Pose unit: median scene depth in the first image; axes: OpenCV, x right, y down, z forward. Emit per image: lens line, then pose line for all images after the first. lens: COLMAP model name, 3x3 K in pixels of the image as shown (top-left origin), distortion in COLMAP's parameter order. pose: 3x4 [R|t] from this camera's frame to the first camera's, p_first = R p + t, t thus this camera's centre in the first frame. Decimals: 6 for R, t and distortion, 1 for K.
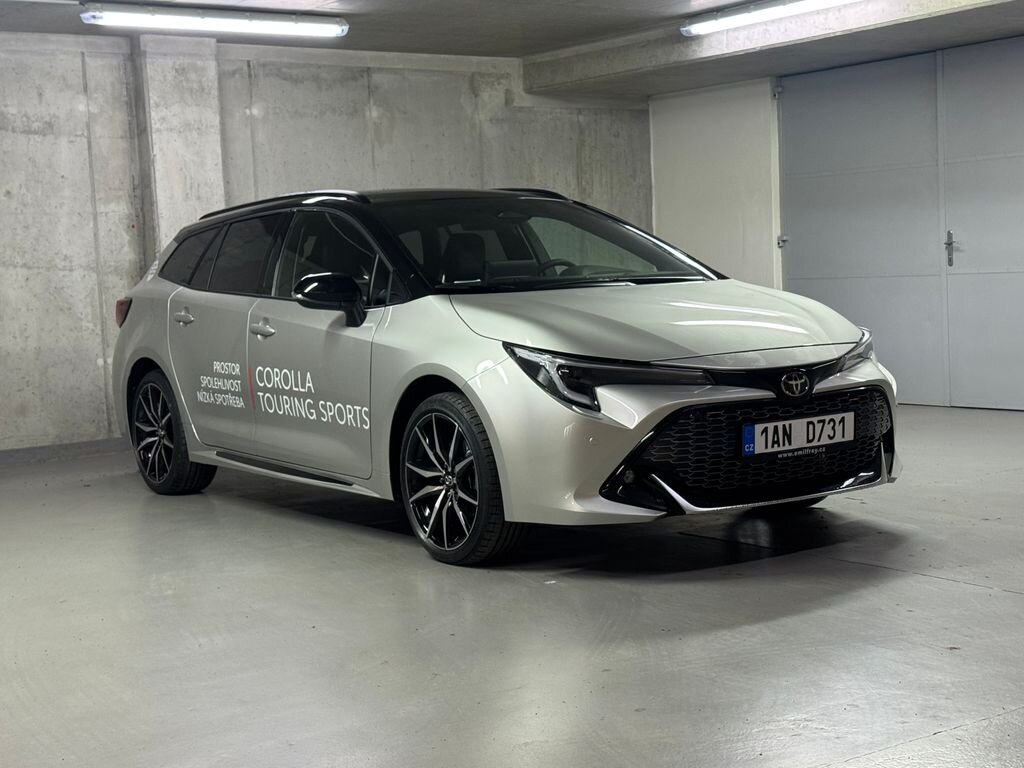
lens RADIAL K [[1609.9, 0, 512.0], [0, 1609.9, 384.0], [0, 0, 1]] dist [0.021451, 1.646138]
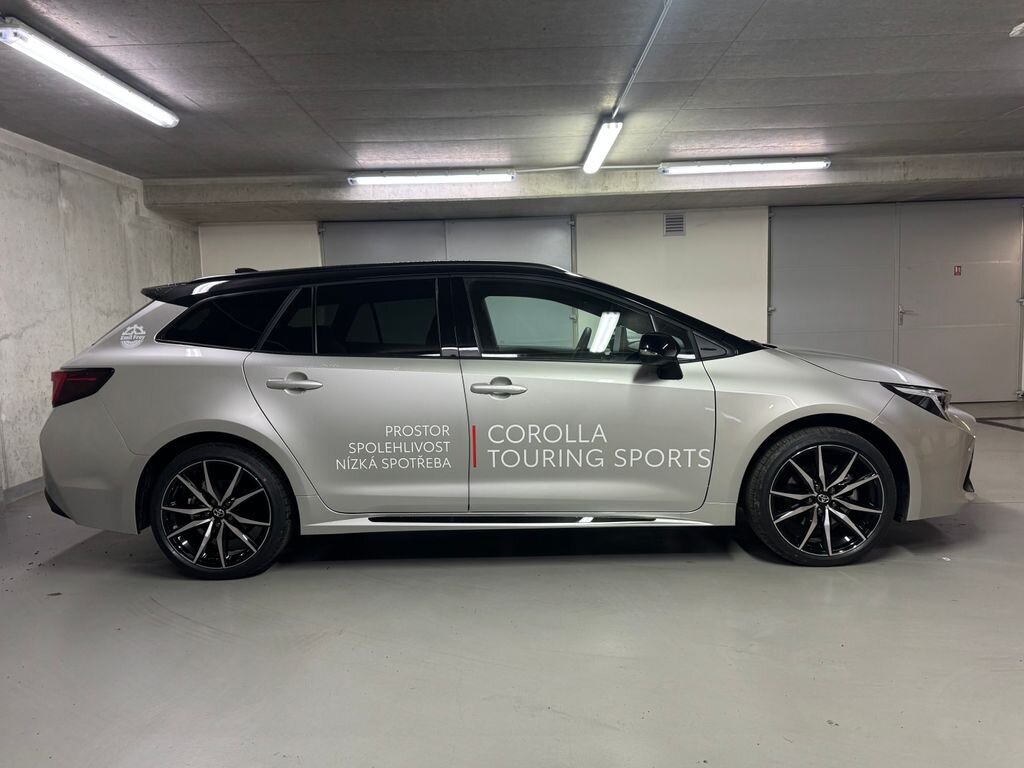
lens RADIAL K [[749.3, 0, 512.0], [0, 749.3, 384.0], [0, 0, 1]] dist [0.007574, 0.002113]
pose [[0.582574, -0.043344, 0.811621, -0.341814], [0.065971, 0.997804, 0.005934, -0.024743], [-0.810096, 0.050086, 0.584154, 0.451919]]
